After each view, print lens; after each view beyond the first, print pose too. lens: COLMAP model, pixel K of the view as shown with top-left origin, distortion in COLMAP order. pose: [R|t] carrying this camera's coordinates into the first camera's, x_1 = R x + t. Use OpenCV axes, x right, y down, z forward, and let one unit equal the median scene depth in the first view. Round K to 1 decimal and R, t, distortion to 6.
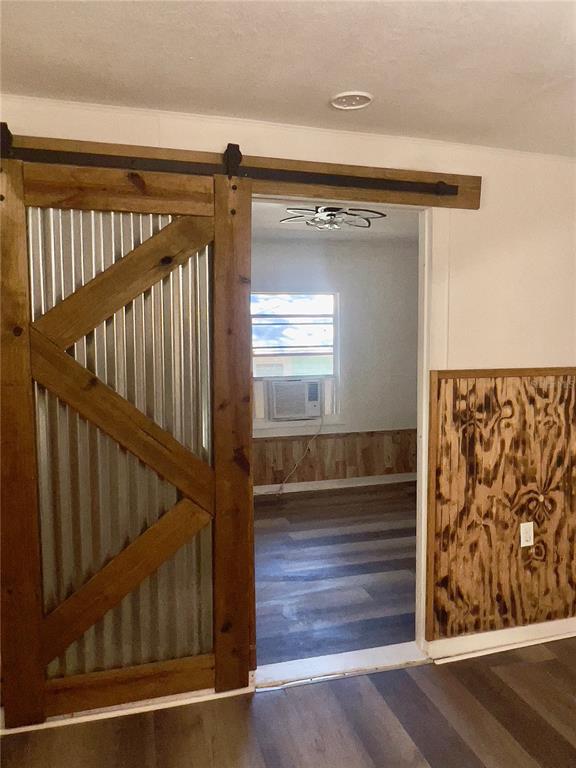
lens RADIAL K [[571.9, 0, 289.6], [0, 571.9, 385.6], [0, 0, 1]] dist [0.000386, -0.004595]
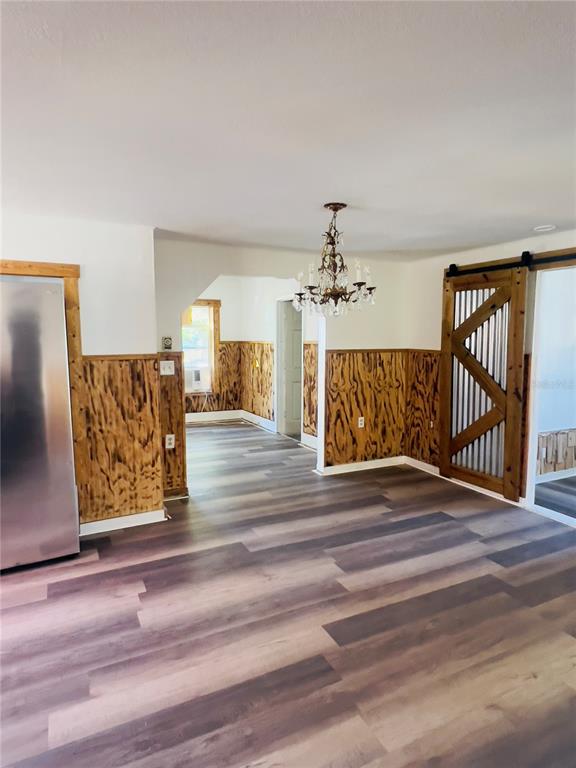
lens RADIAL K [[460.8, 0, 289.4], [0, 460.8, 383.9], [0, 0, 1]] dist [0.000012, -0.001803]
pose [[0.192890, 0.103201, -0.975778, 1.322128], [-0.090893, 0.992057, 0.086955, 0.015638], [0.977001, 0.071919, 0.200738, -0.194130]]
